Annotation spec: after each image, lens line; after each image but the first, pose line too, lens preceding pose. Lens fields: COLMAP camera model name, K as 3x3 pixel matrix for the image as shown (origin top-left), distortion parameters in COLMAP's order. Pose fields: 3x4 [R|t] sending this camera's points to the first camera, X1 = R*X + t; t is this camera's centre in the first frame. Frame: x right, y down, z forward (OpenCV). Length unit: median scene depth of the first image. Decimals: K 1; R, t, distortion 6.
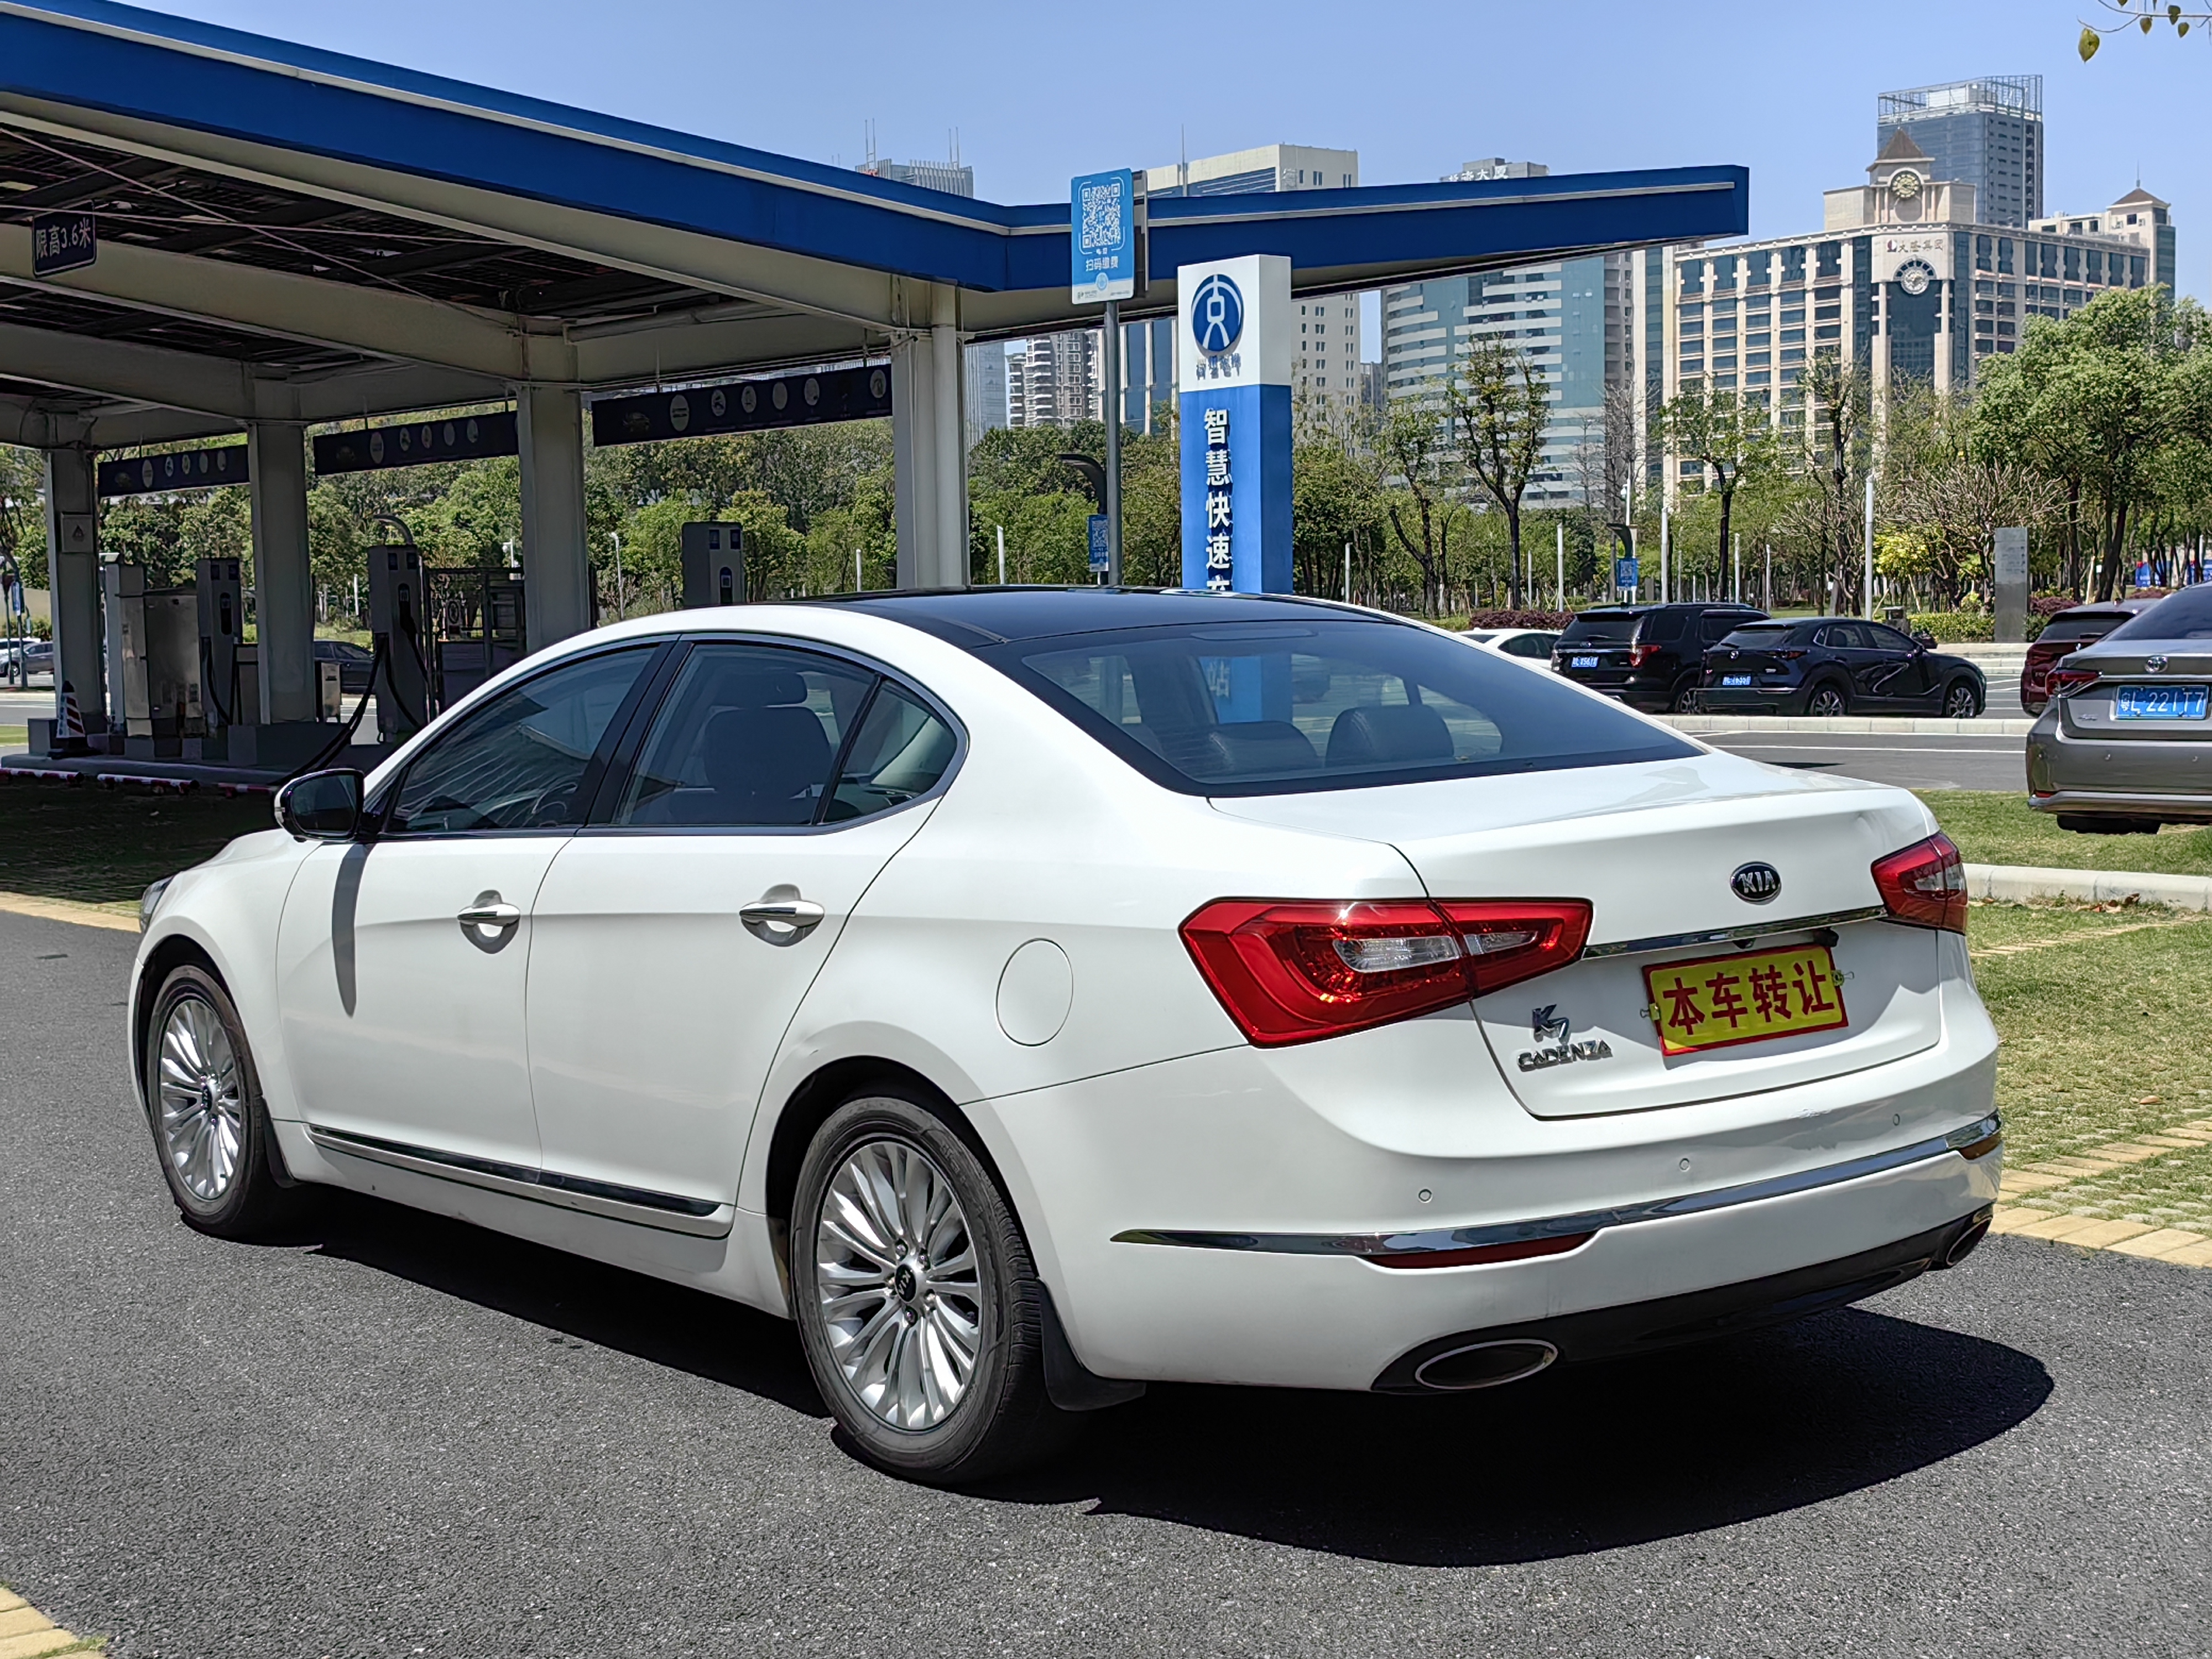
lens RADIAL K [[2977.9, 0, 1097.5], [0, 2977.9, 816.6], [0, 0, 1]] dist [0.116502, 0.000000]
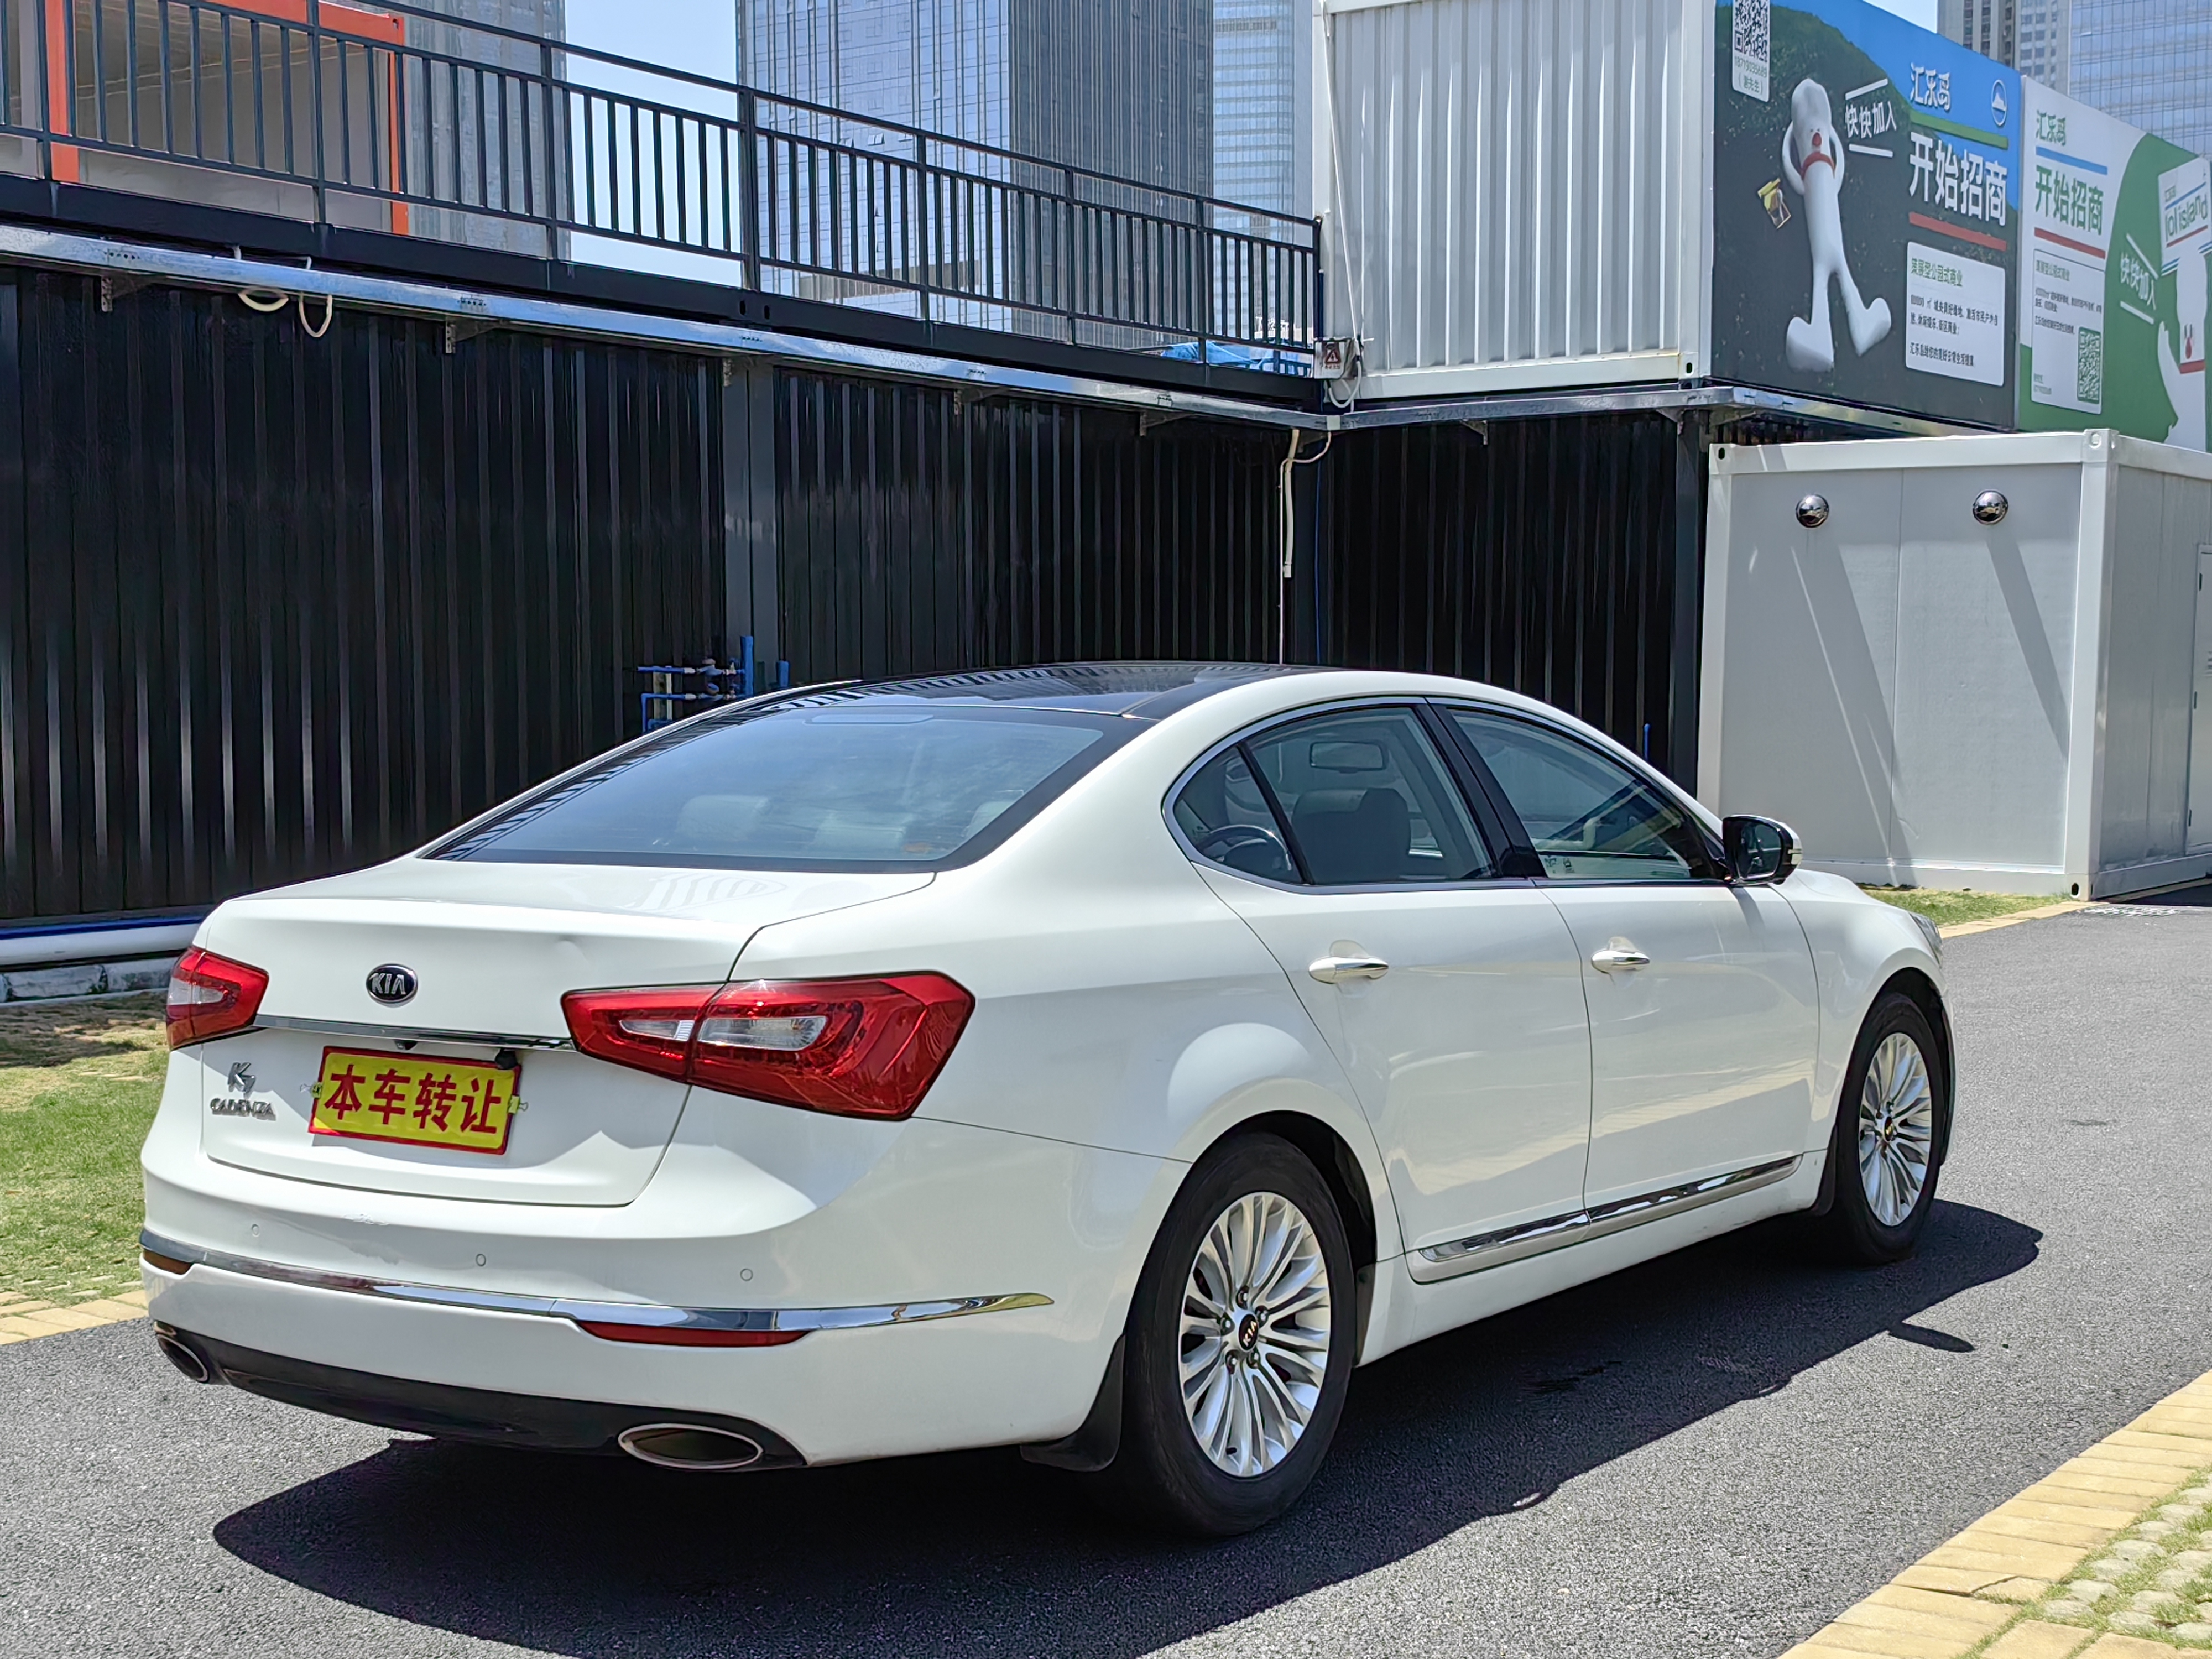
lens RADIAL K [[2977.9, 0, 1098.9], [0, 2977.9, 833.8], [0, 0, 1]] dist [0.116502, 0.000000]
pose [[0.230449, 0.066159, -0.970833, 1.248616], [-0.060363, 0.996737, 0.053596, -0.097021], [0.971210, 0.046251, 0.233691, 0.989977]]
